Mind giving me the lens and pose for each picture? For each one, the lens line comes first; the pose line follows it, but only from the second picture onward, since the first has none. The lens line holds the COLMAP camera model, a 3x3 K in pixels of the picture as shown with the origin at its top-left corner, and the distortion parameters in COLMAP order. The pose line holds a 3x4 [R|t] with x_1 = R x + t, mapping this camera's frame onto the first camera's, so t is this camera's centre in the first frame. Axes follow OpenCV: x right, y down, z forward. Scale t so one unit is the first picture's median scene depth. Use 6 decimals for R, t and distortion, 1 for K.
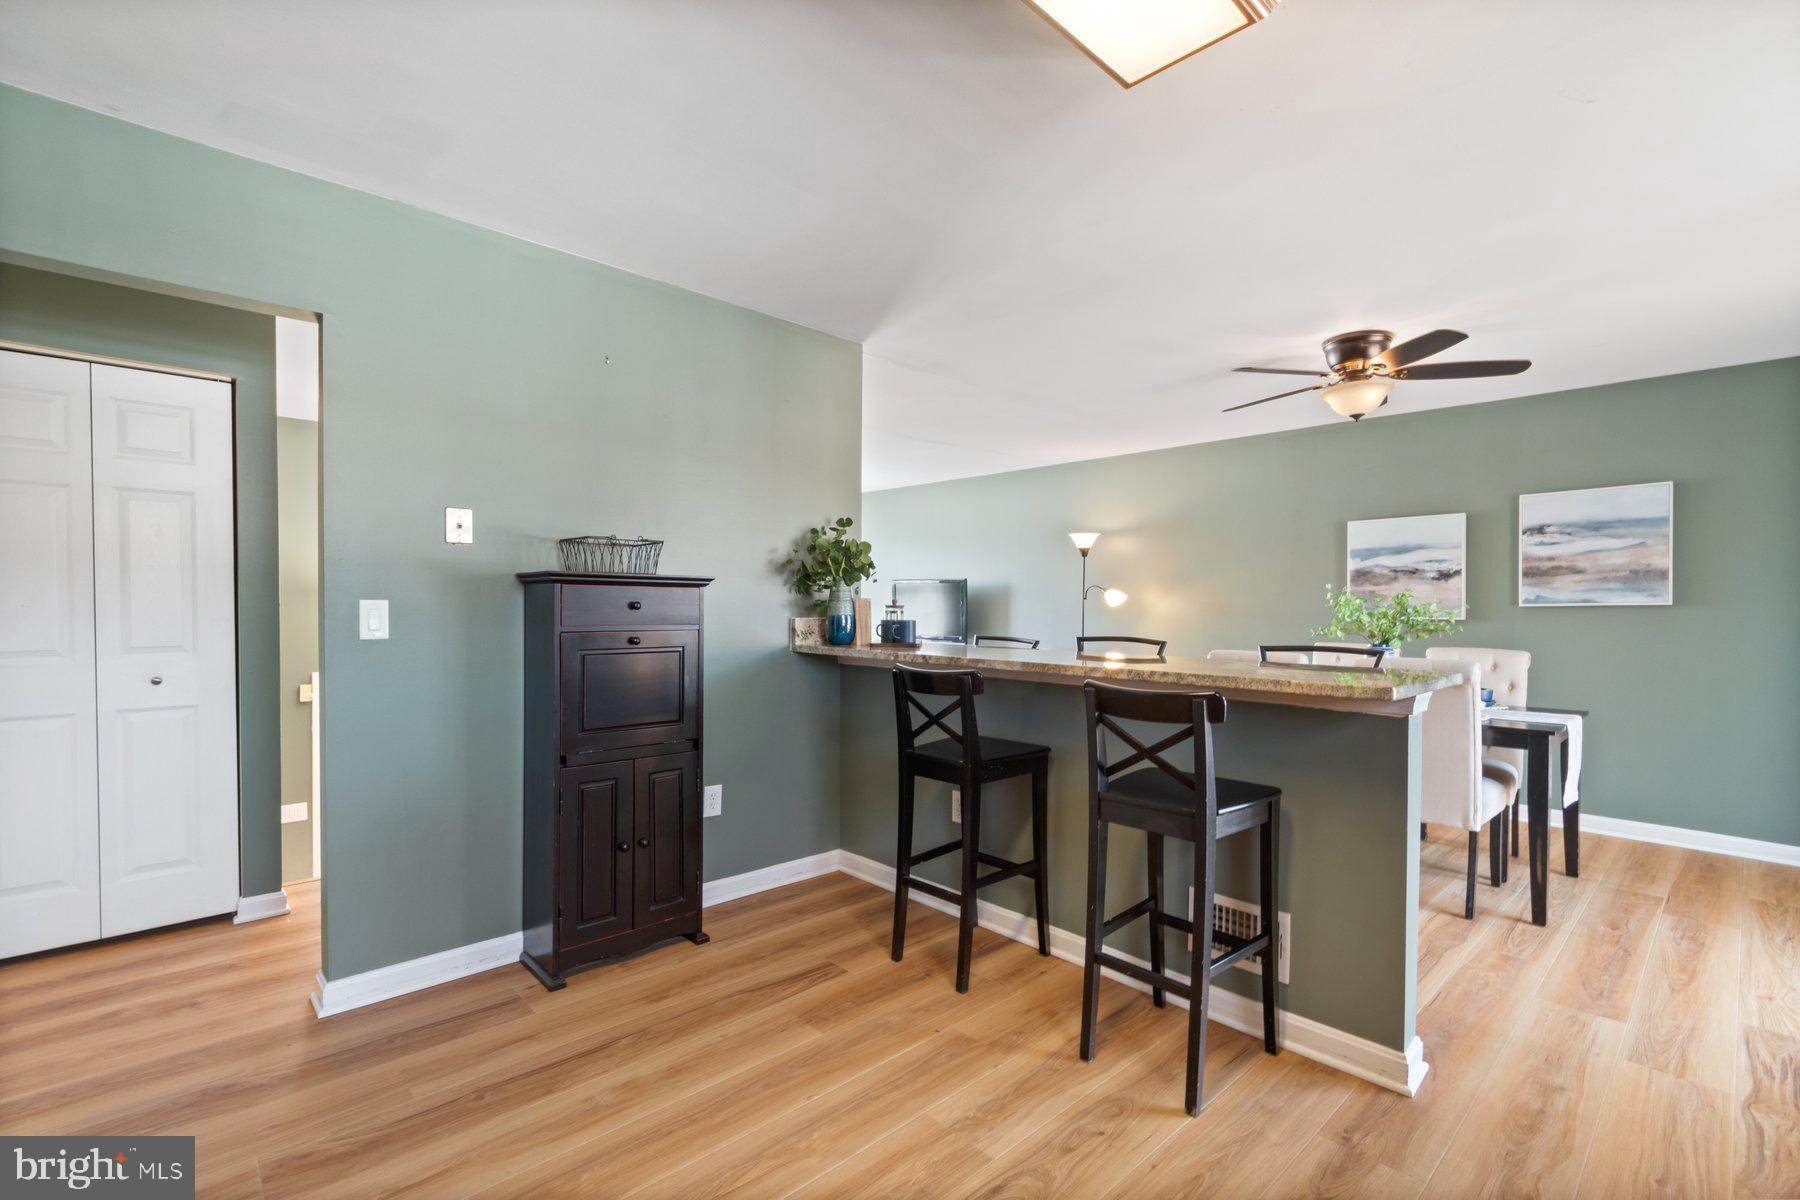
lens RADIAL K [[784.6, 0, 901.2], [0, 784.6, 616.5], [0, 0, 1]] dist [-0.012463, -0.000312]
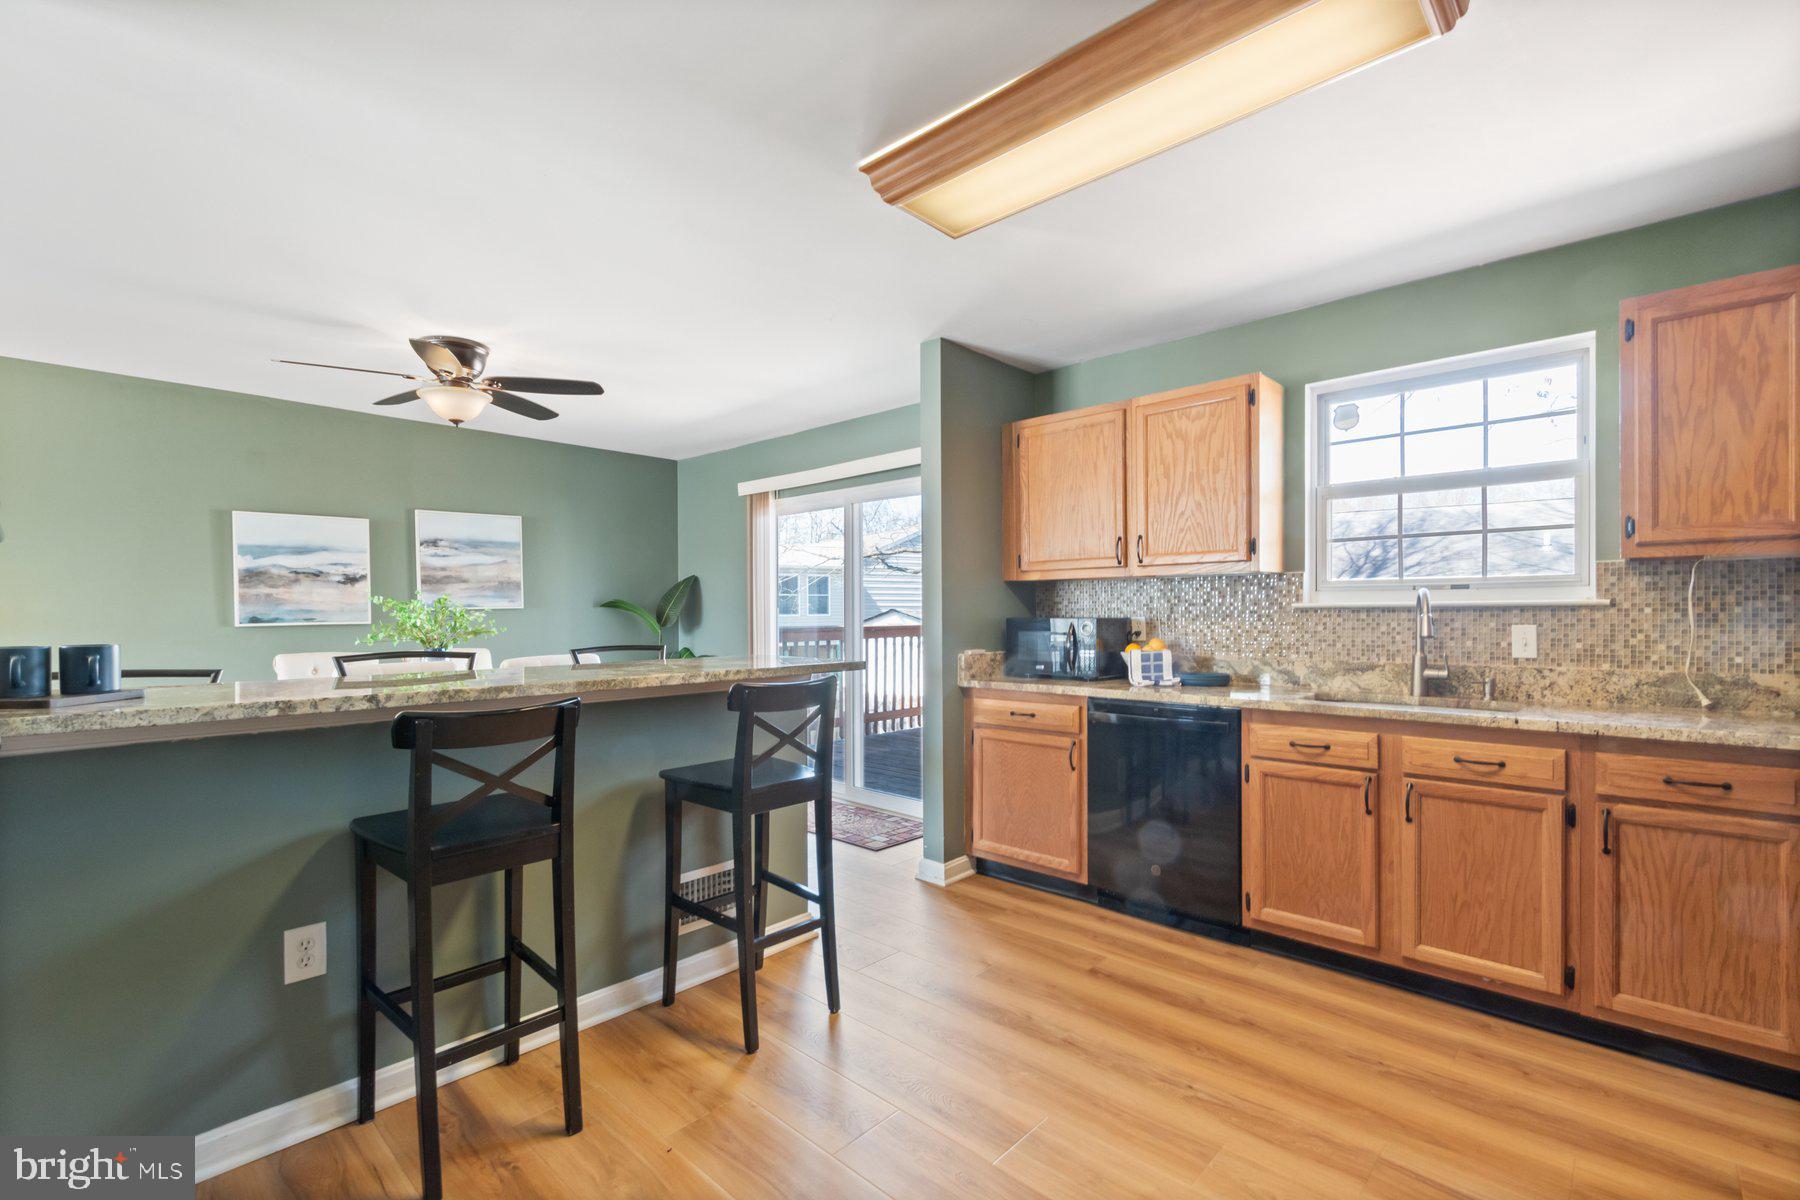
lens RADIAL K [[784.6, 0, 897.6], [0, 784.6, 618.7], [0, 0, 1]] dist [-0.012463, -0.000312]
pose [[-0.058156, -0.015626, 0.998185, -0.370835], [0.018109, 0.999696, 0.016705, -0.007433], [-0.998143, 0.019047, -0.057855, 0.401602]]
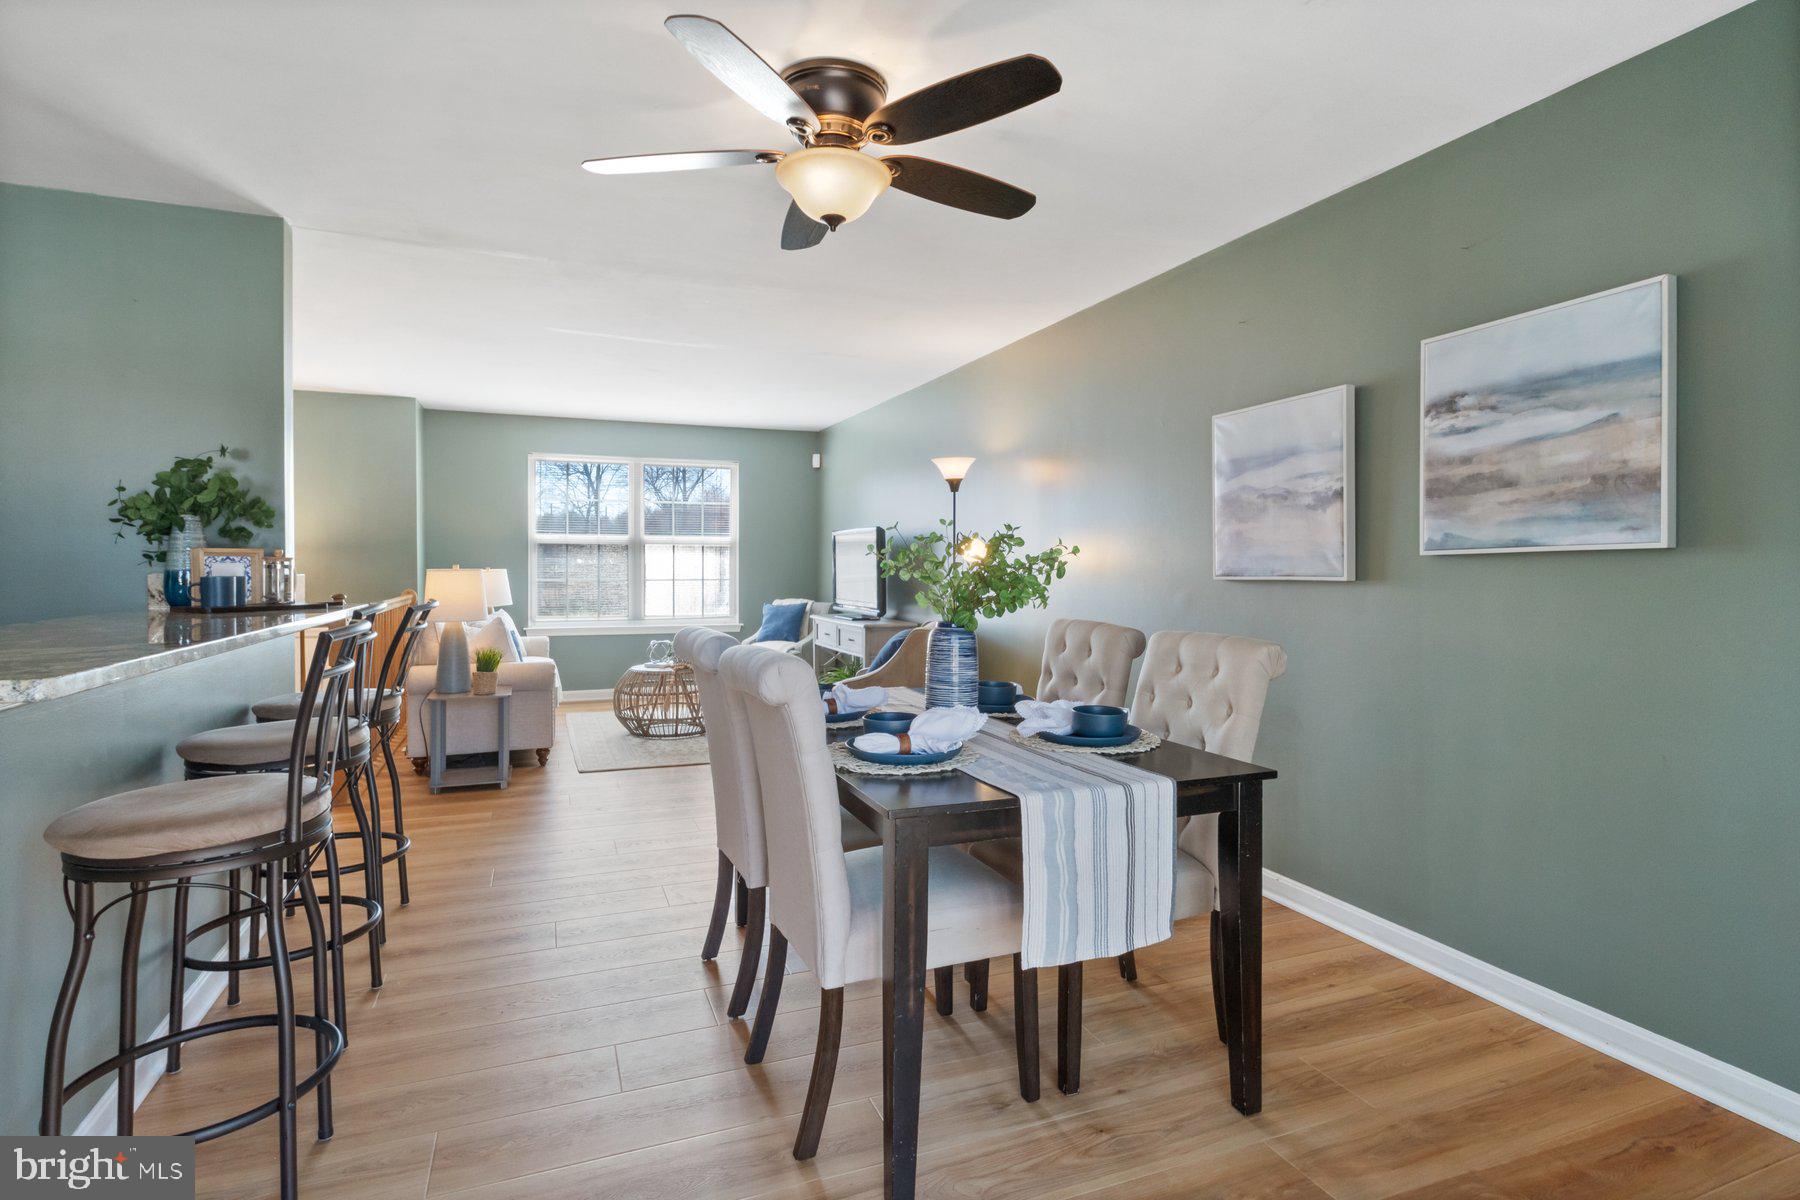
lens RADIAL K [[916.6, 0, 896.9], [0, 916.6, 575.5], [0, 0, 1]] dist [-0.003078, -0.000095]
pose [[0.935952, 0.004709, -0.352096, 0.711899], [-0.007231, 0.999957, -0.005848, 0.006723], [0.352053, 0.008019, 0.935946, 0.322046]]
